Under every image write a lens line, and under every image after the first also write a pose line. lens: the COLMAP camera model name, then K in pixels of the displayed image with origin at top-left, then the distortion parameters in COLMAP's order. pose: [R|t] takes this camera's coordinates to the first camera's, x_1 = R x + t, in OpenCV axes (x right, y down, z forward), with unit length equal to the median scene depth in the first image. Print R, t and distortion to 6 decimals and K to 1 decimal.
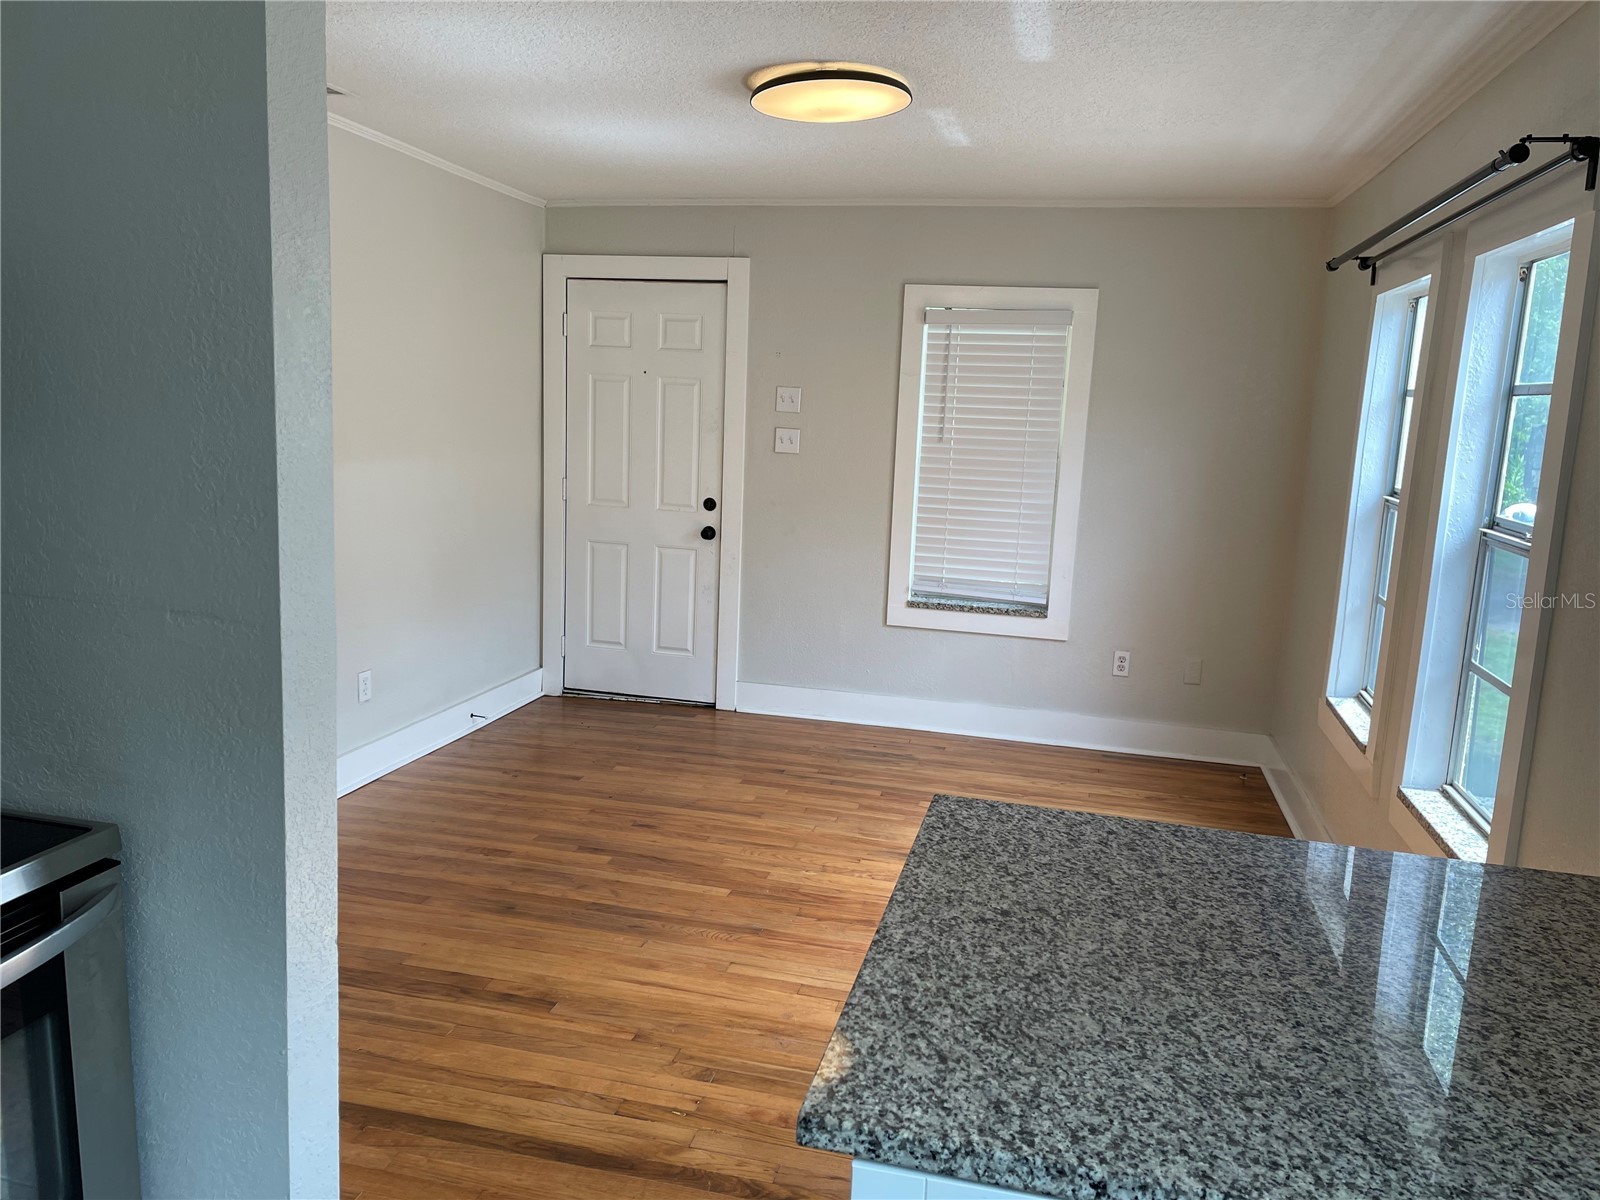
lens RADIAL K [[1201.6, 0, 802.4], [0, 1201.6, 597.4], [0, 0, 1]] dist [0.111180, -0.131473]
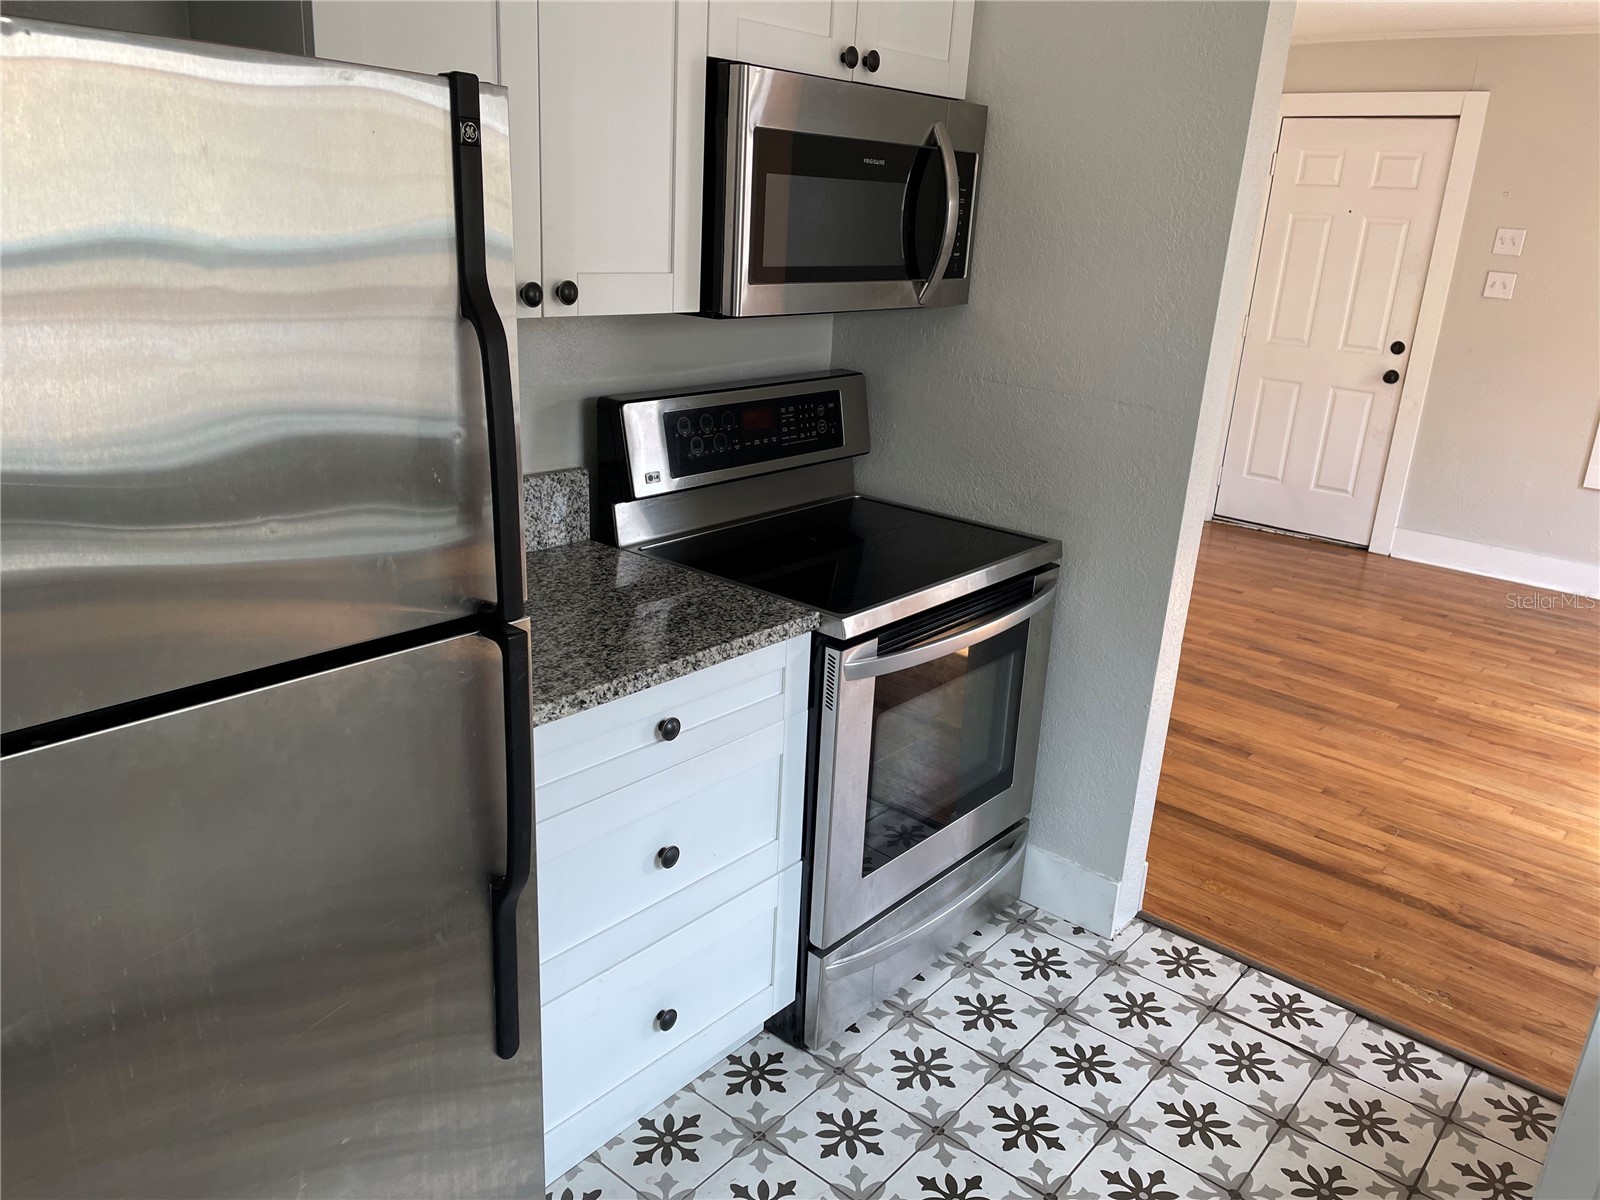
lens RADIAL K [[1201.6, 0, 802.4], [0, 1201.6, 597.4], [0, 0, 1]] dist [0.111180, -0.131473]
pose [[0.894585, 0.145929, -0.422400, -0.077145], [-0.088272, 0.984262, 0.153090, 0.018867], [0.438093, -0.099666, 0.893388, -0.203034]]
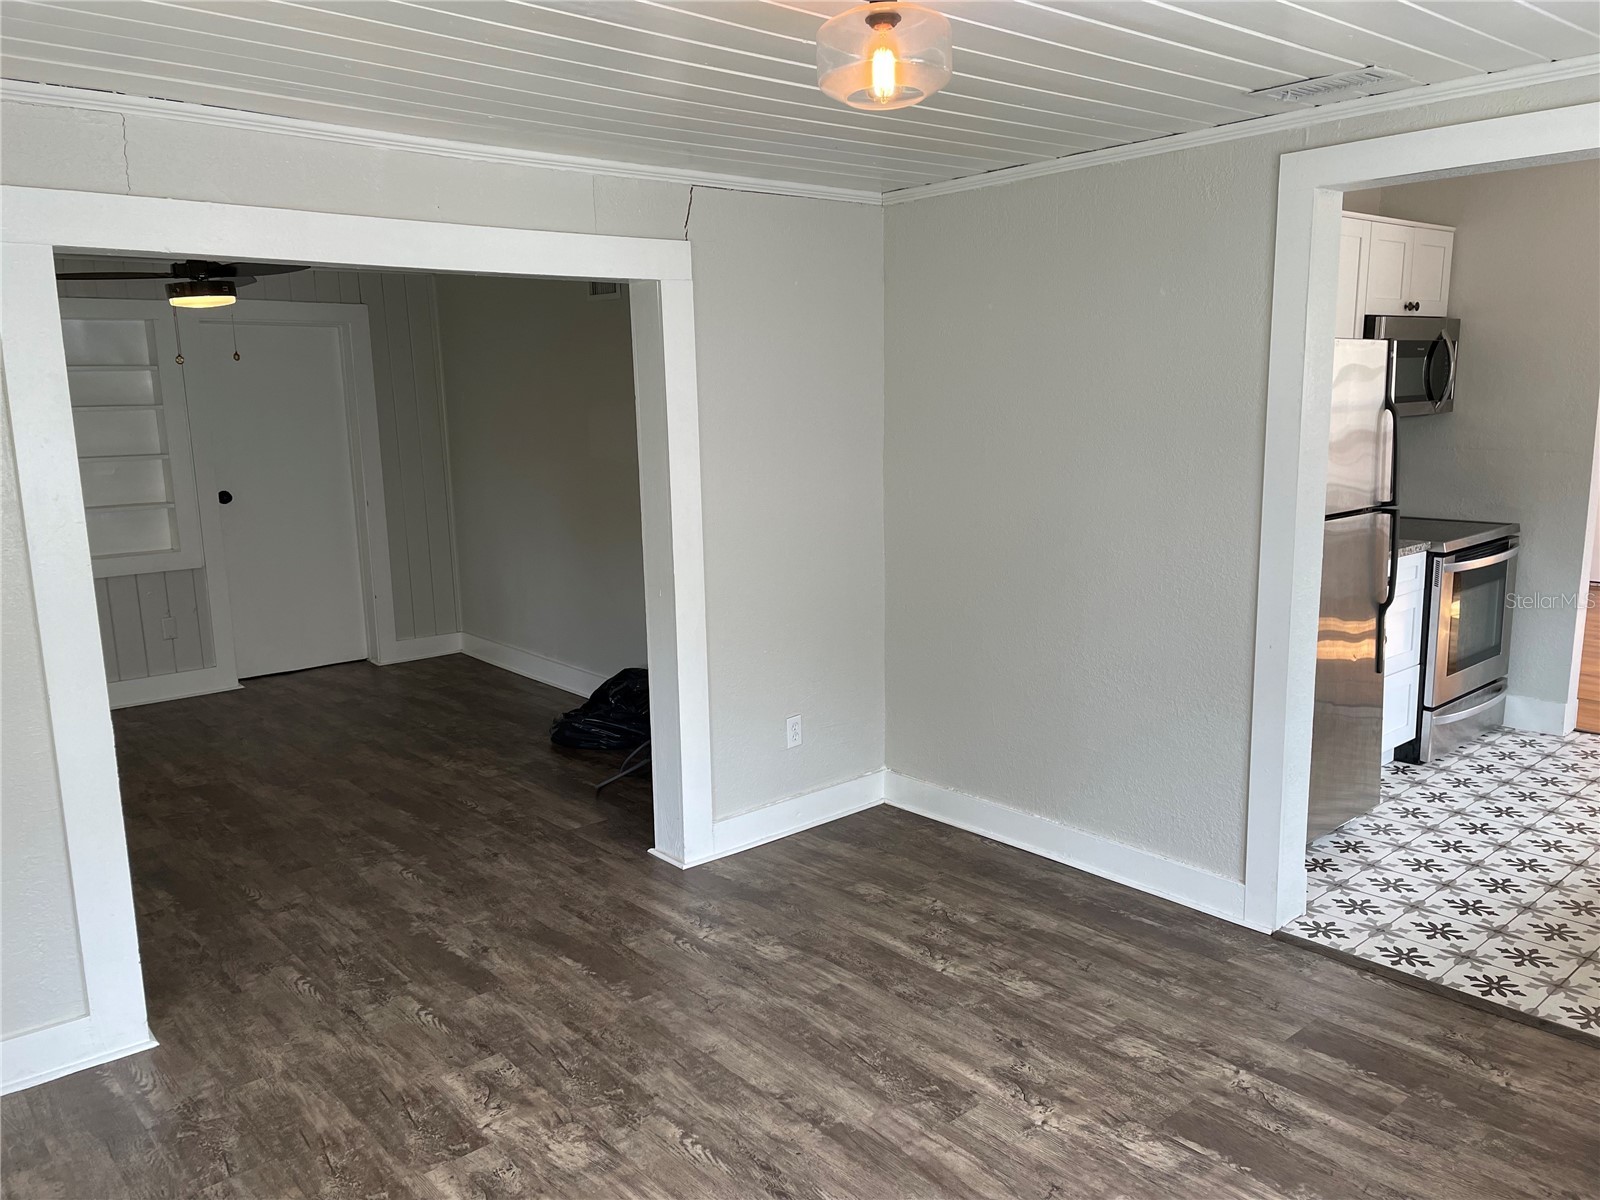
lens RADIAL K [[1201.6, 0, 802.4], [0, 1201.6, 597.4], [0, 0, 1]] dist [0.111180, -0.131473]
pose [[0.819746, 0.041299, -0.571236, -0.097603], [-0.037862, 0.999123, 0.017901, 0.117139], [0.571474, 0.006954, 0.820591, -0.799969]]
